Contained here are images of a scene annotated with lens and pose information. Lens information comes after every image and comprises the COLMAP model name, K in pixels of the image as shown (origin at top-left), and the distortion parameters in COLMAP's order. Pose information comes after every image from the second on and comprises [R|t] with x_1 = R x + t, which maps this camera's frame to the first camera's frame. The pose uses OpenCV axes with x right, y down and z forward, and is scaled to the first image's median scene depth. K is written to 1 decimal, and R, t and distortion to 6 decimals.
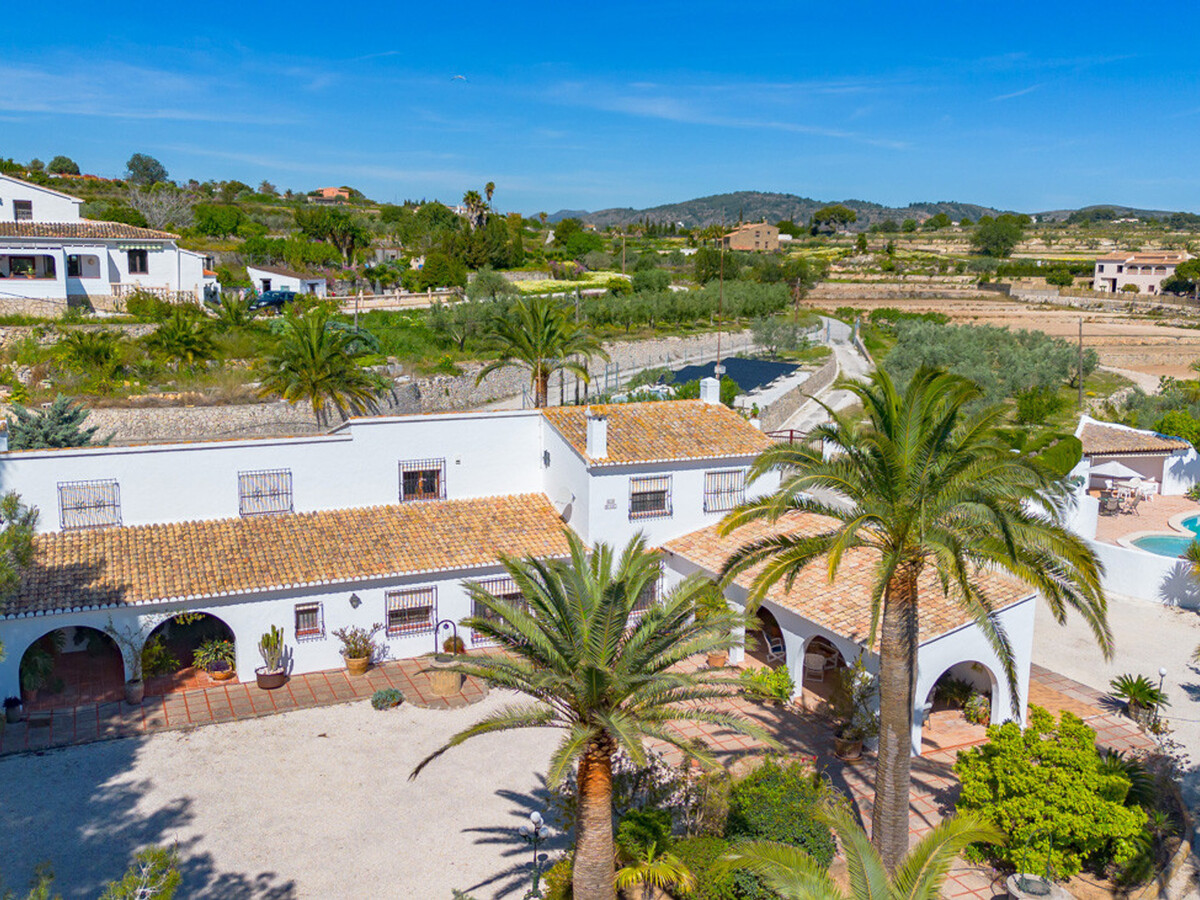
lens RADIAL K [[1013.7, 0, 600.0], [0, 1013.7, 450.0], [0, 0, 1]] dist [-0.054700, 0.001789]
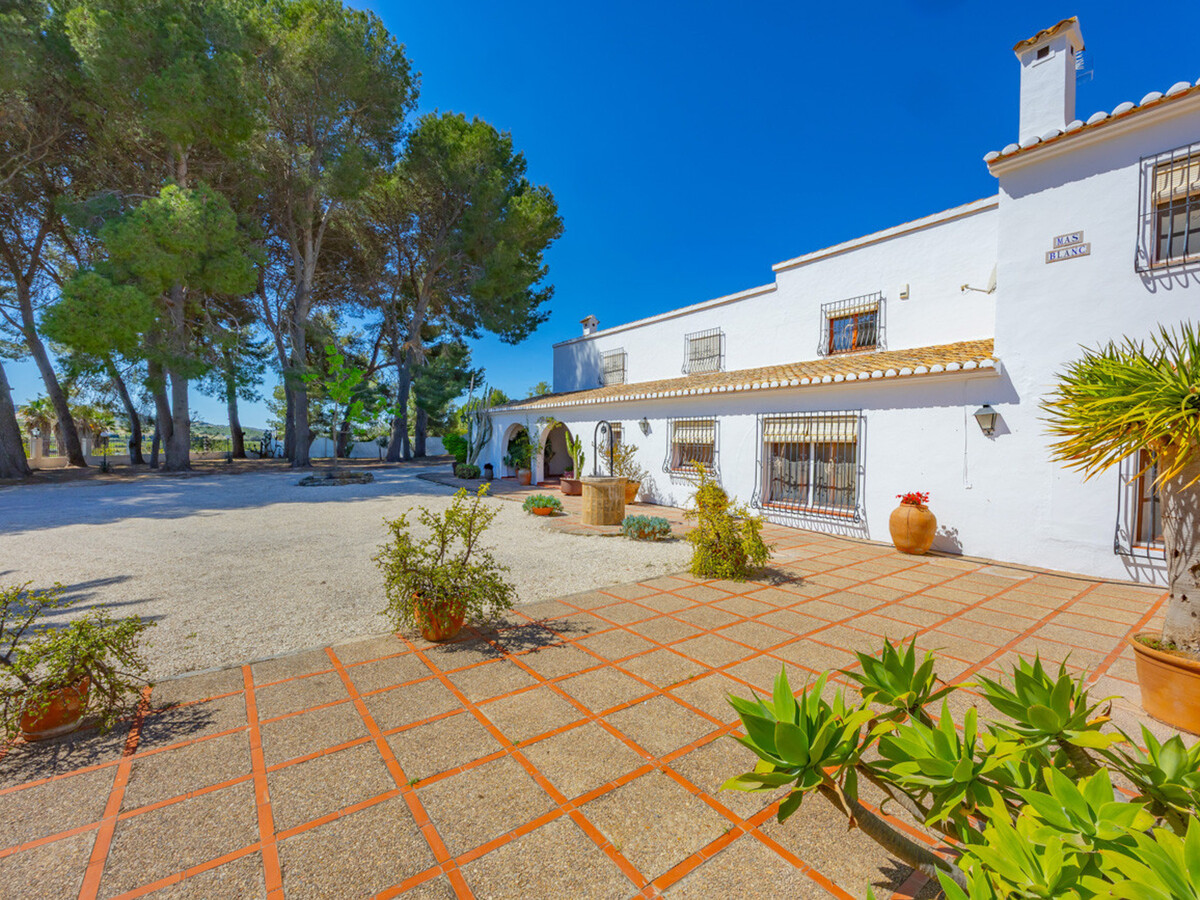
lens RADIAL K [[517.7, 0, 595.6], [0, 517.7, 448.2], [0, 0, 1]] dist [-0.000824, -0.000003]
pose [[0.177145, 0.006096, -0.984166, 0.182453], [-0.163348, 0.986294, -0.023292, 0.170060], [0.970534, 0.164887, 0.175713, 0.805346]]
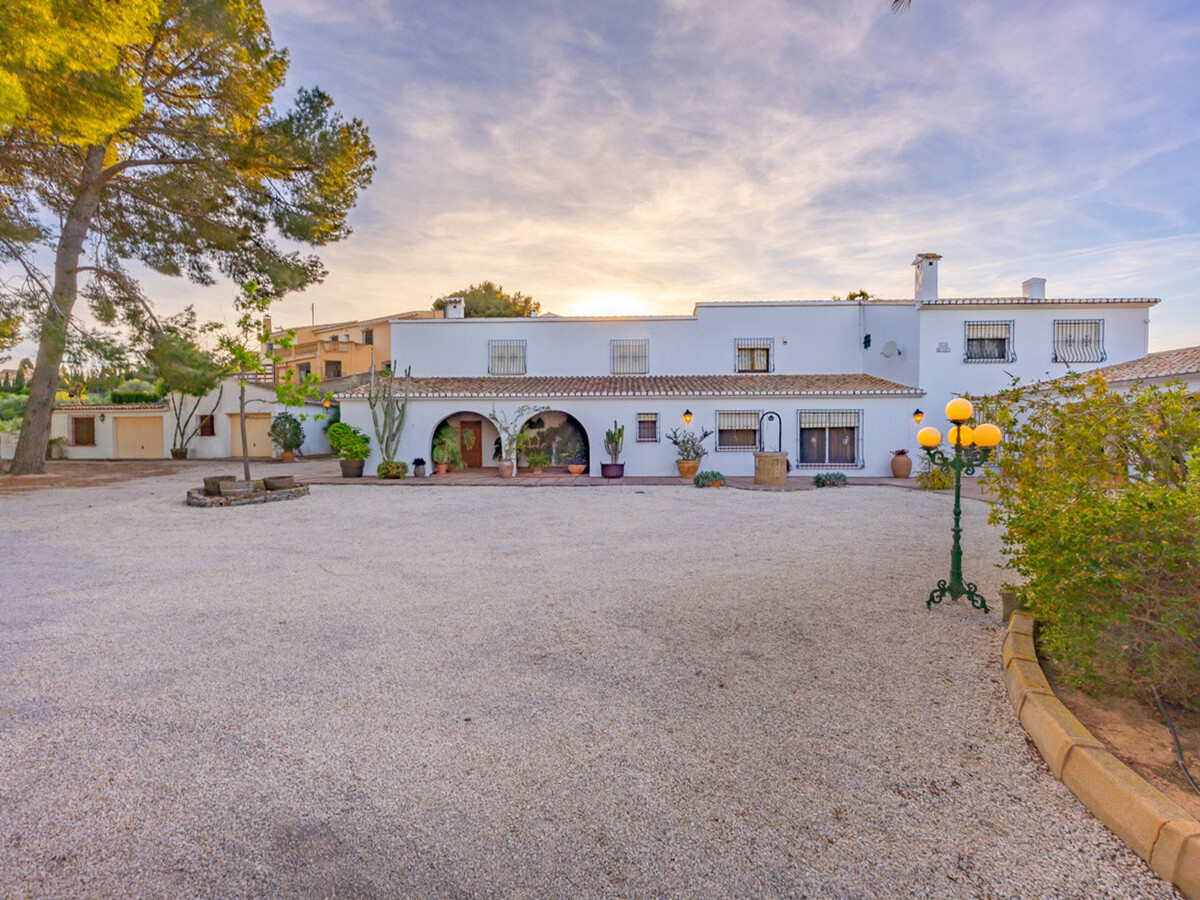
lens RADIAL K [[517.7, 0, 595.6], [0, 517.7, 448.2], [0, 0, 1]] dist [-0.000824, -0.000003]
pose [[0.883815, -0.004971, -0.467811, -0.056012], [-0.057786, 0.991126, -0.119704, 0.238679], [0.464255, 0.132829, 0.875685, 0.403045]]
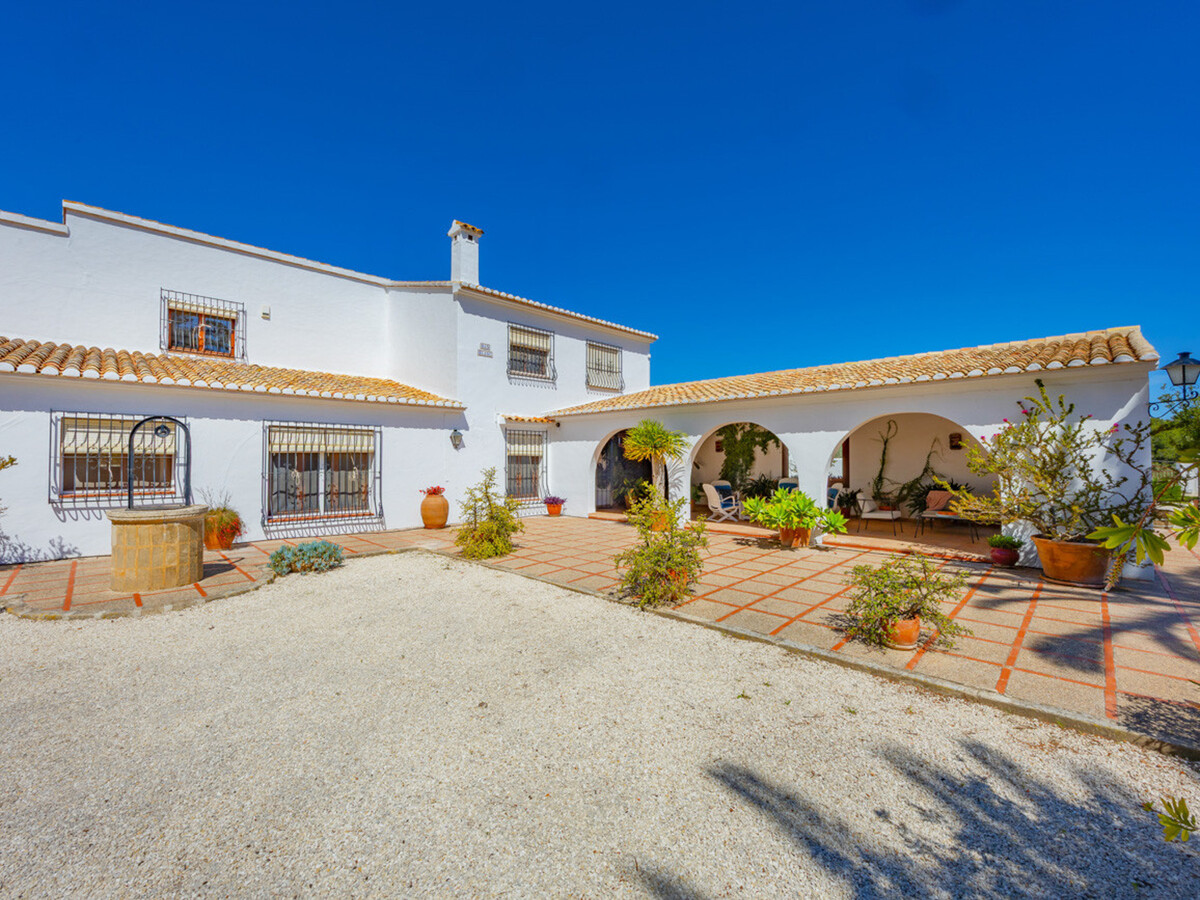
lens RADIAL K [[517.7, 0, 595.6], [0, 517.7, 448.2], [0, 0, 1]] dist [-0.000824, -0.000003]
pose [[0.941520, -0.001569, 0.336952, -0.043588], [0.060640, 0.984452, -0.164857, 0.199139], [-0.331455, 0.175649, 0.926976, 0.628966]]
